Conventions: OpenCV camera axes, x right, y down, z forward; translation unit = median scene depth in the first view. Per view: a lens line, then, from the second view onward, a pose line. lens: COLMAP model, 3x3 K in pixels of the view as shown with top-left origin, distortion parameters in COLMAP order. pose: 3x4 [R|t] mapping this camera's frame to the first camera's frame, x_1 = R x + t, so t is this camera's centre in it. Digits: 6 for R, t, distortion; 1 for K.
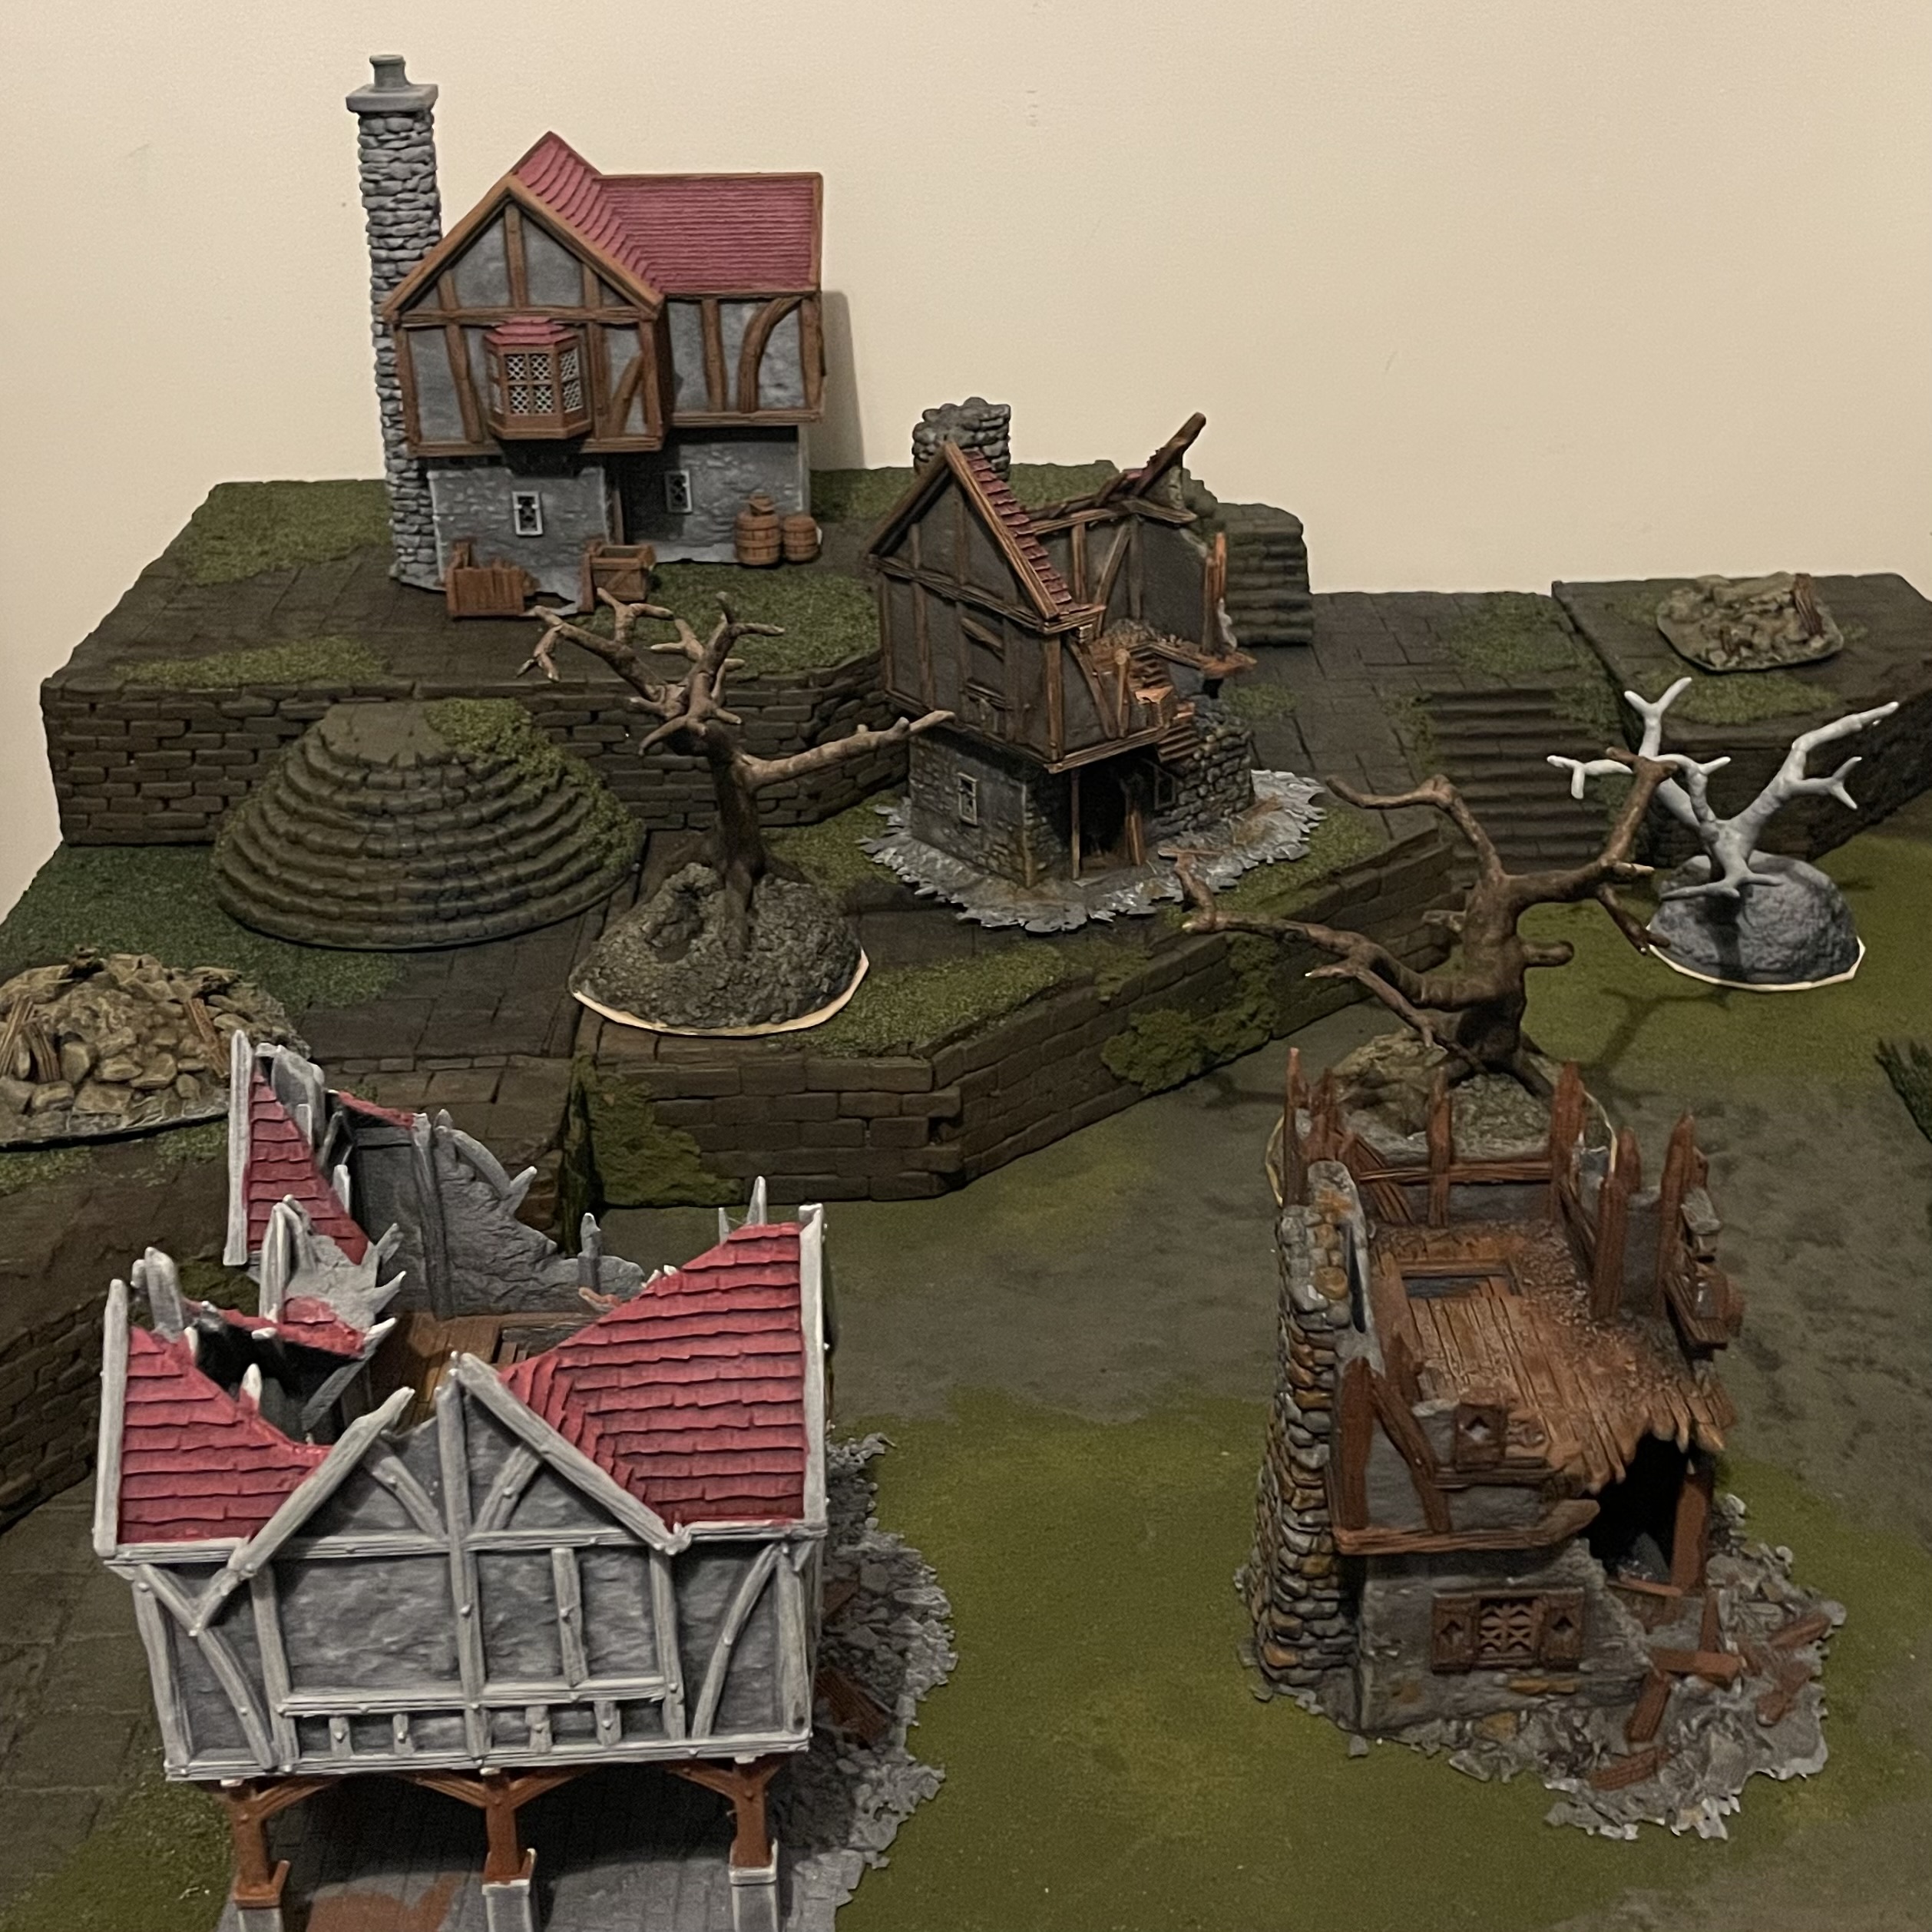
lens RADIAL K [[2608.5, 0, 971.0], [0, 2608.5, 805.4], [0, 0, 1]] dist [0.149307, -0.609011]
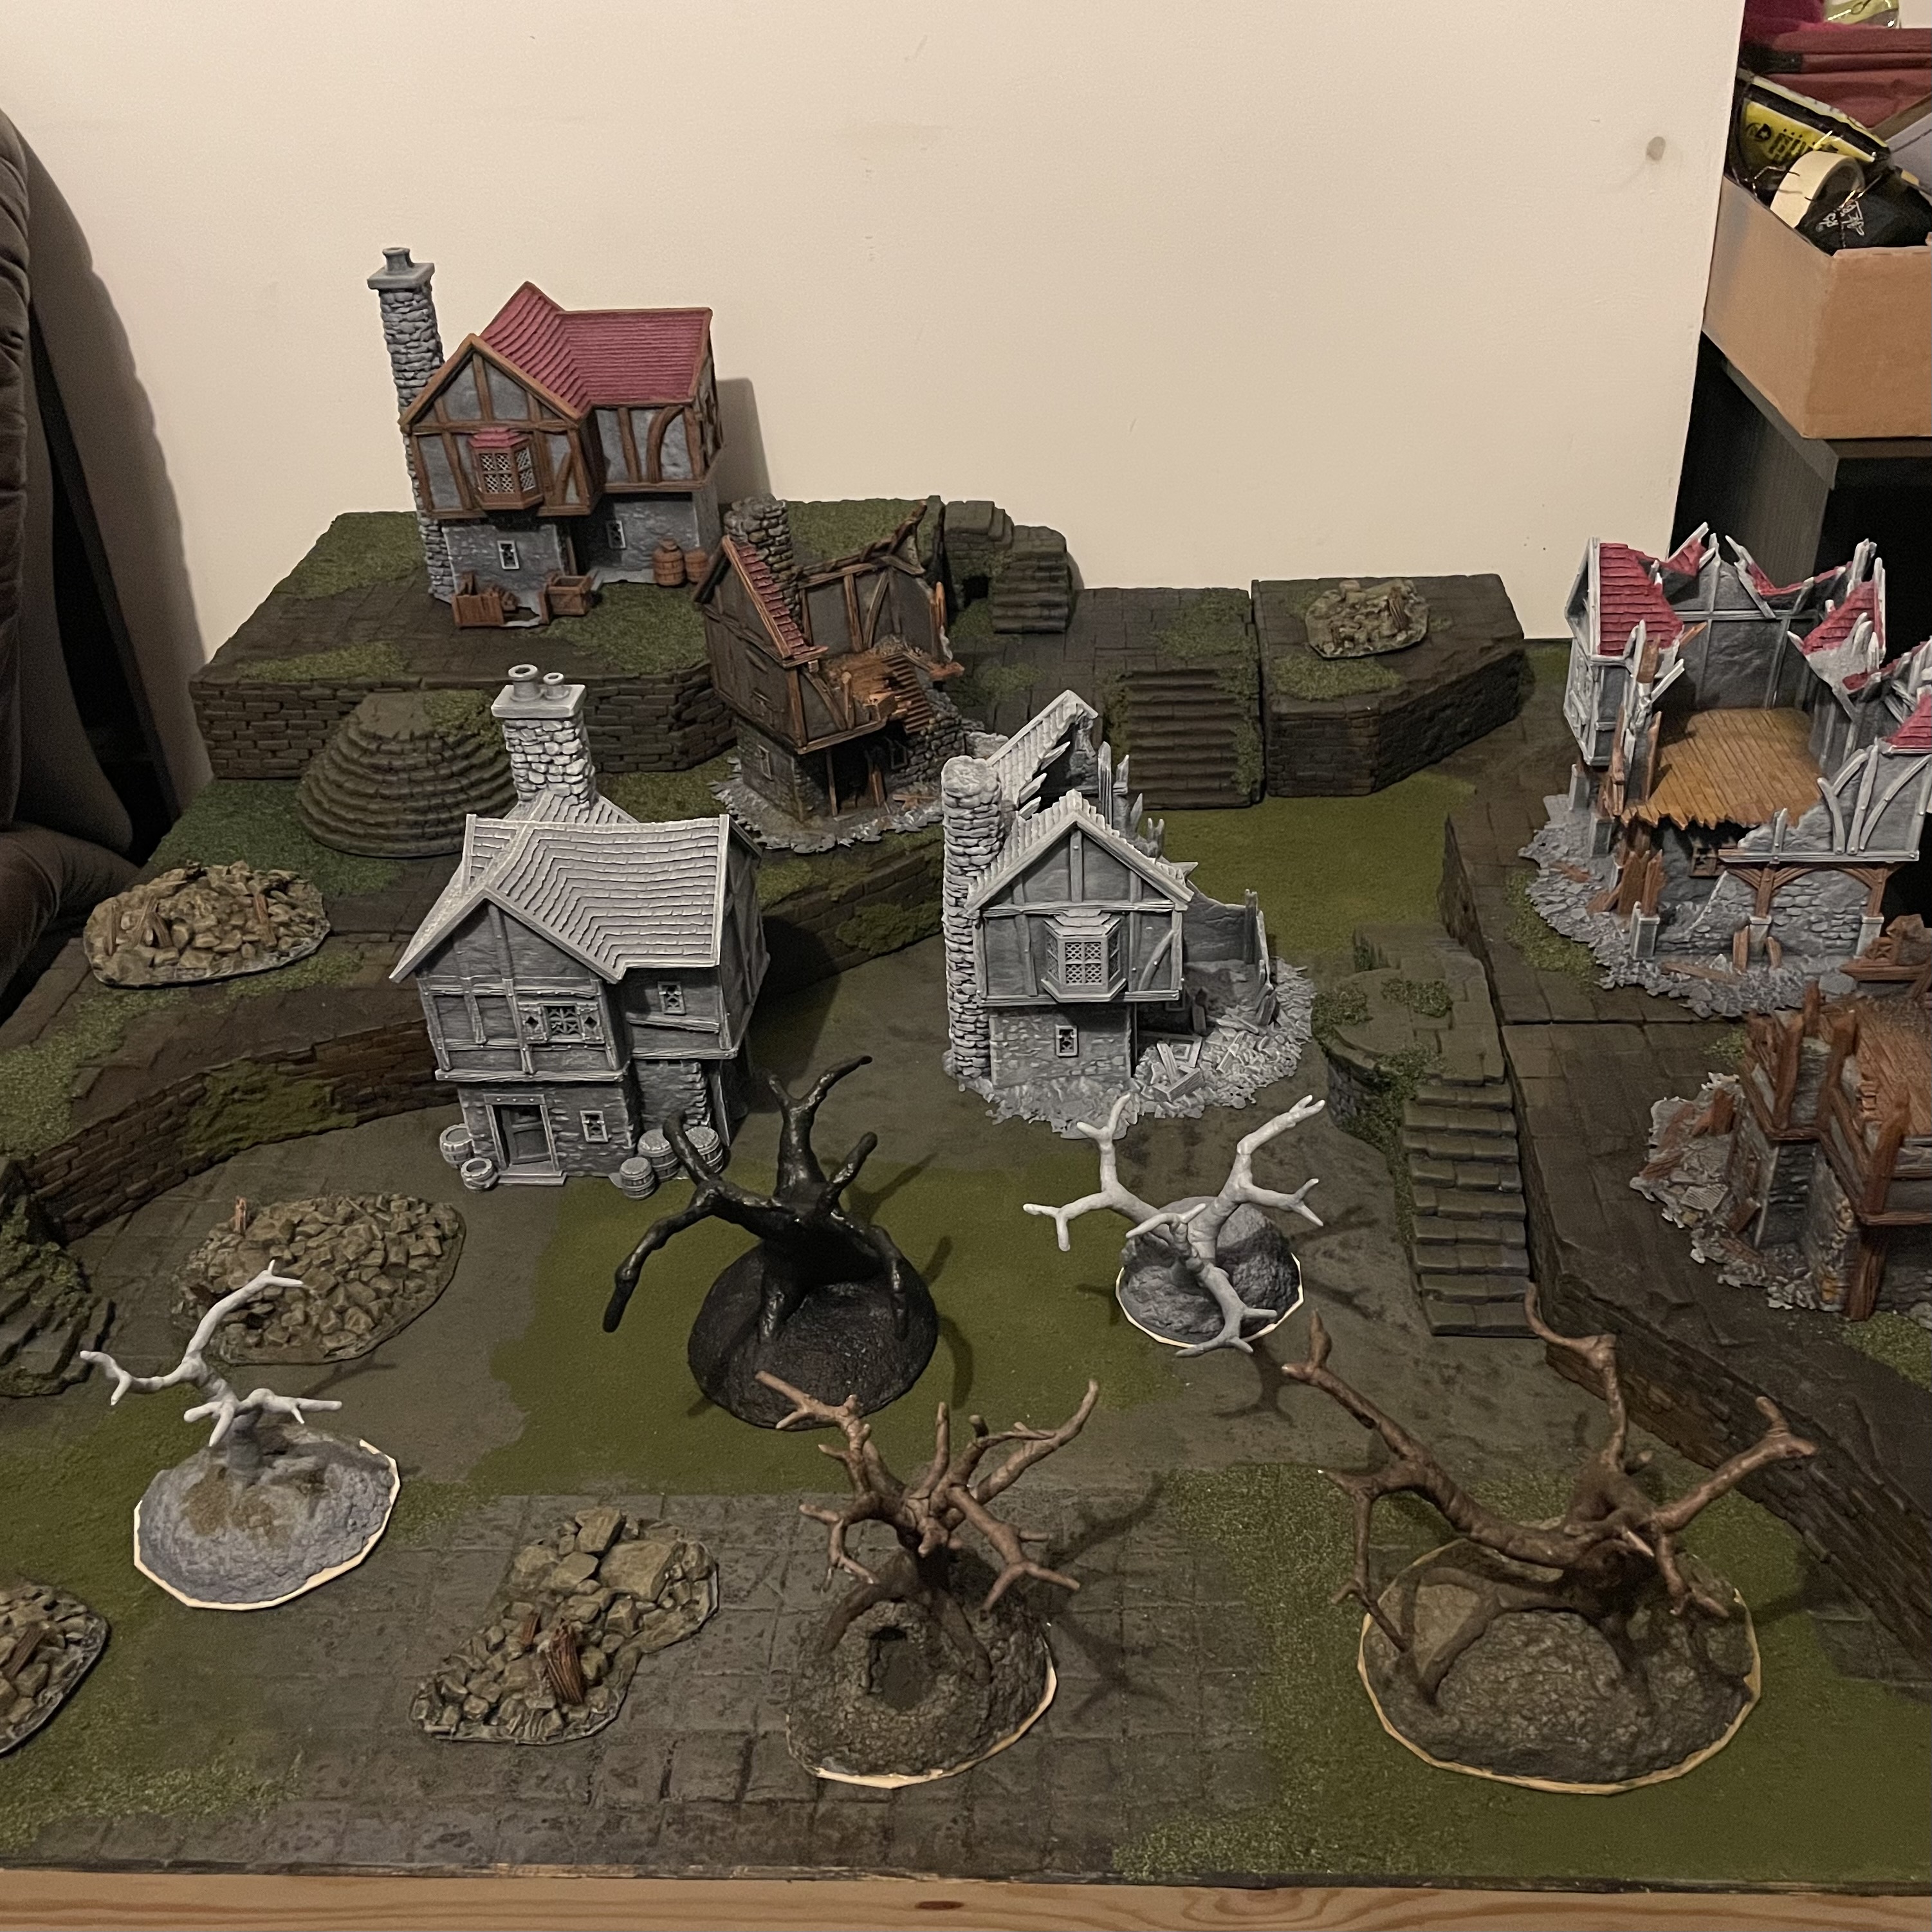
lens RADIAL K [[2087.6, 0, 1018.7], [0, 2087.6, 954.8], [0, 0, 1]] dist [0.099714, -0.277791]
pose [[0.994604, 0.021965, -0.101395, 0.268336], [-0.003818, 0.984418, 0.175805, -0.105751], [0.103677, -0.174470, 0.979189, -0.207419]]
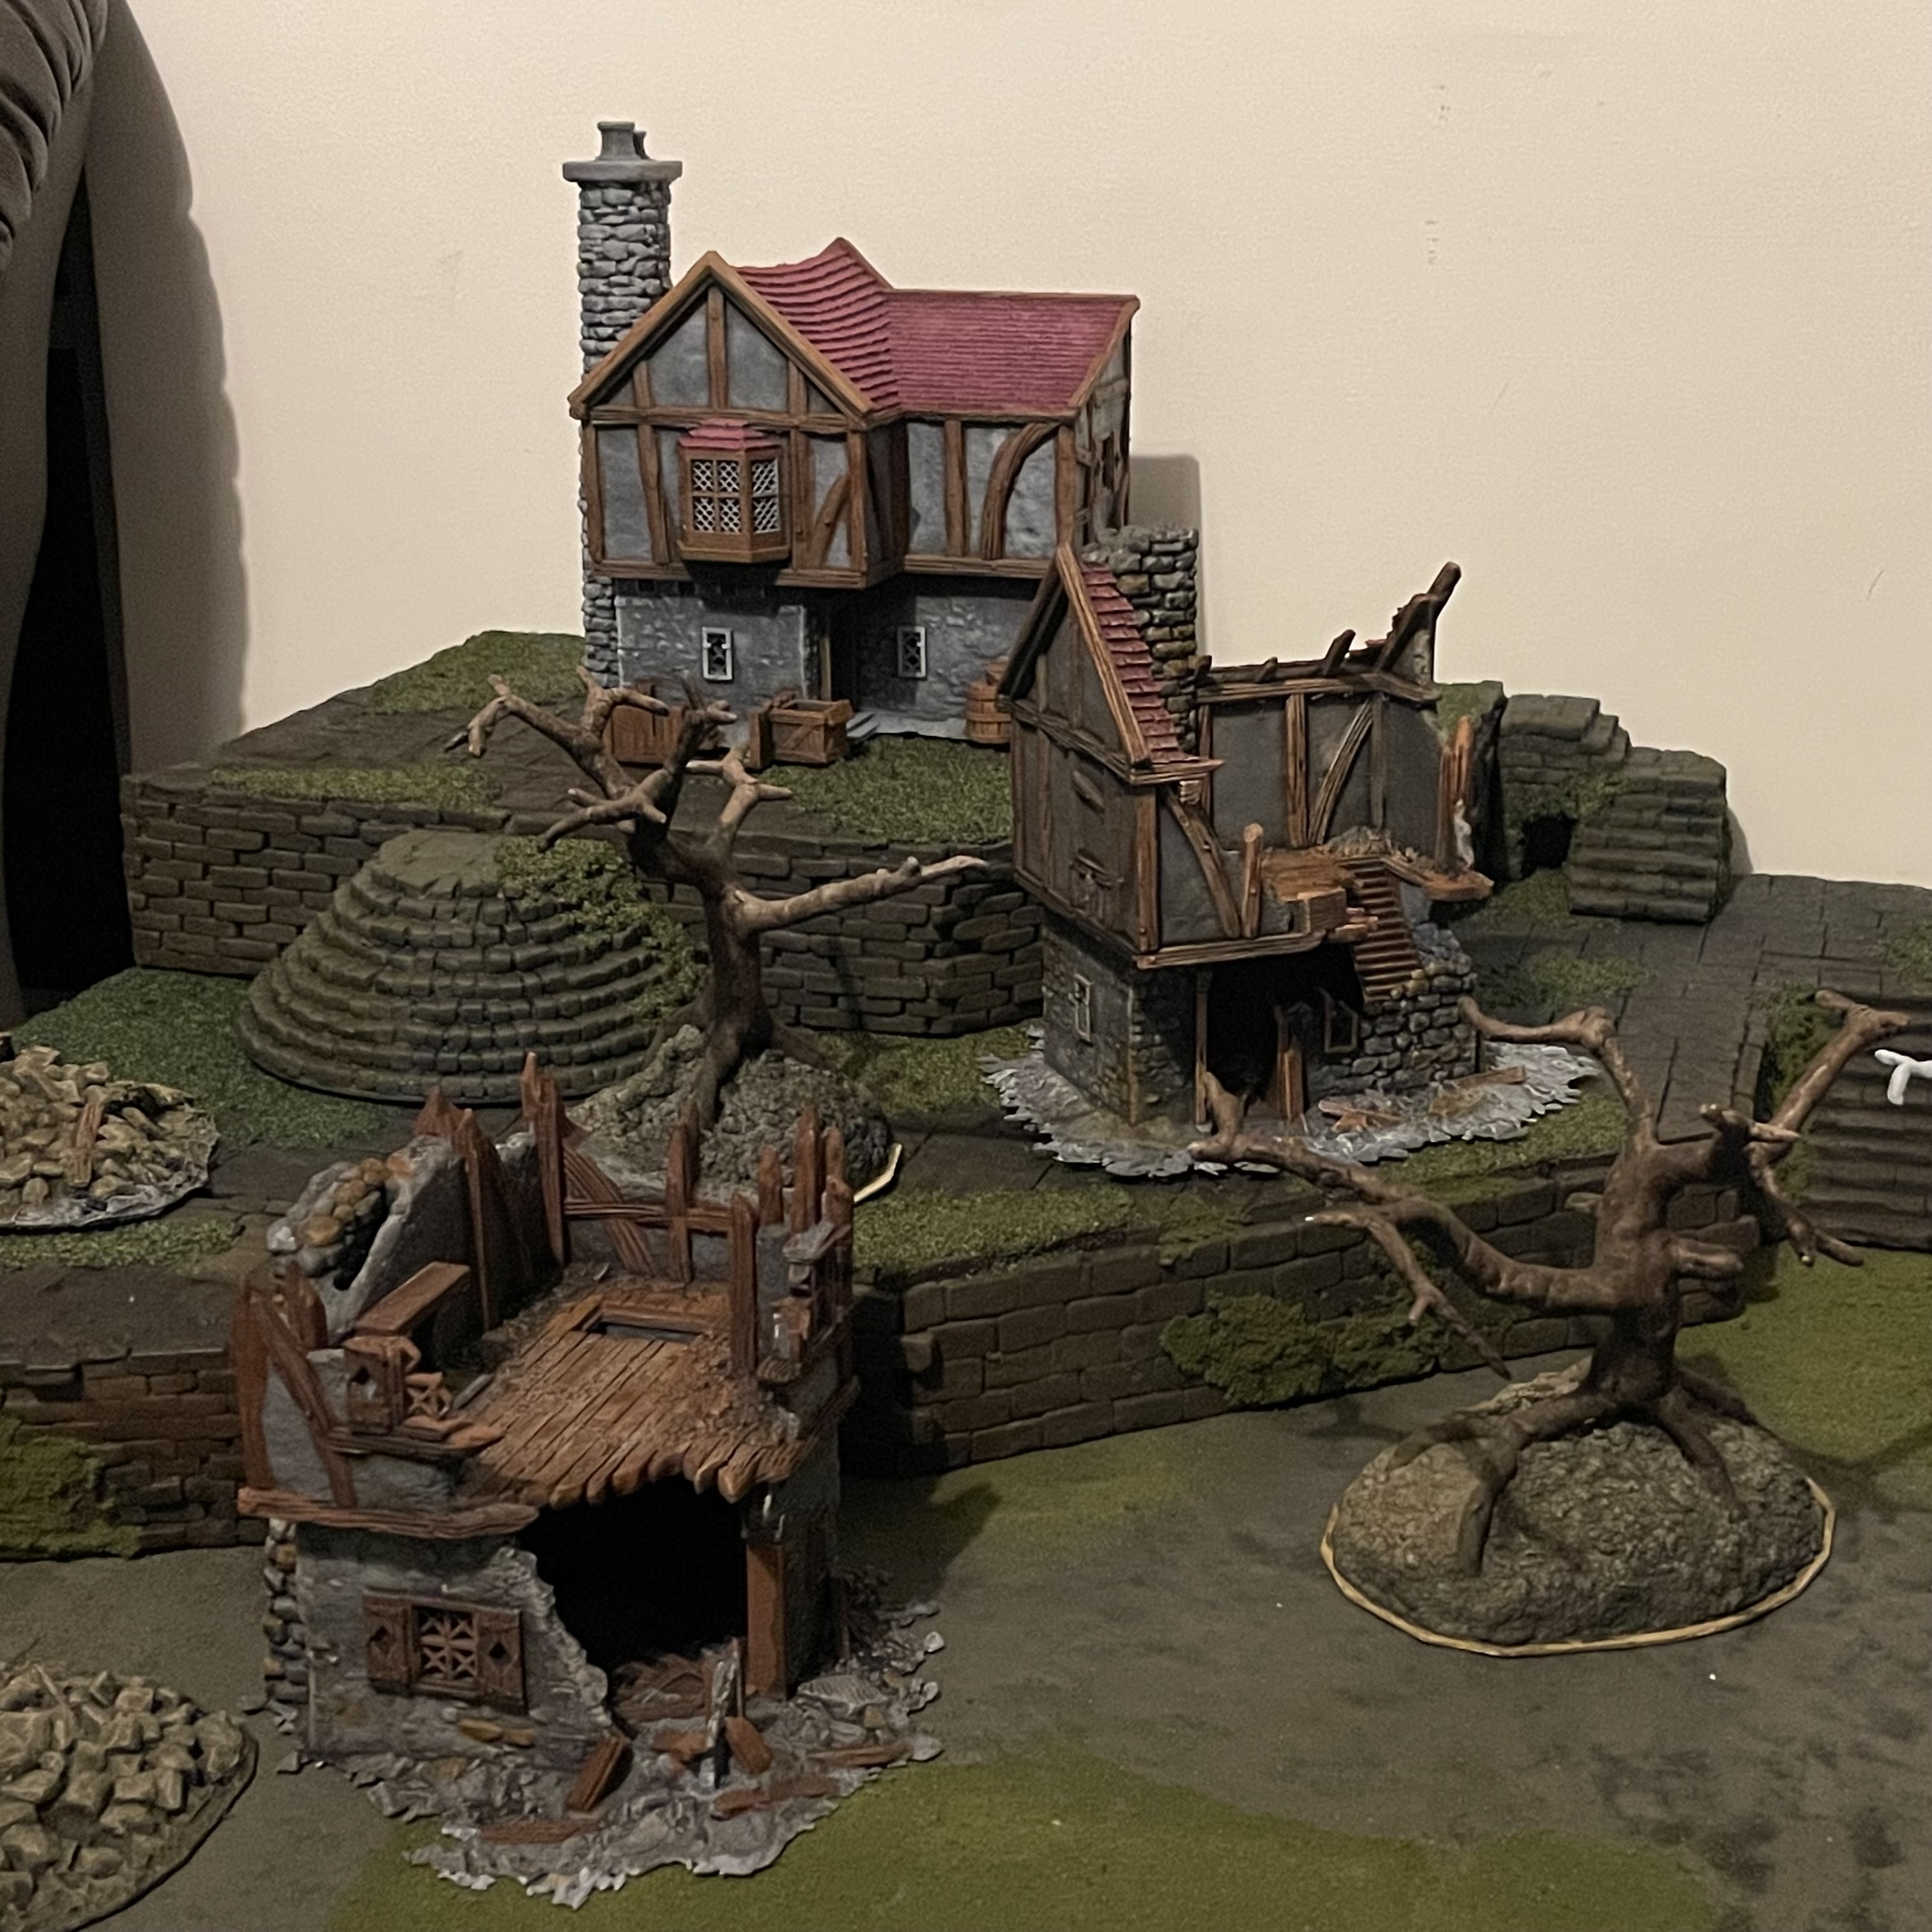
lens RADIAL K [[3017.6, 0, 1096.7], [0, 3017.6, 963.1], [0, 0, 1]] dist [0.127993, -0.300539]
pose [[0.949383, 0.099793, -0.297848, 0.268502], [-0.133440, 0.986511, -0.094811, 0.068919], [0.284369, 0.129756, 0.949894, 0.122801]]
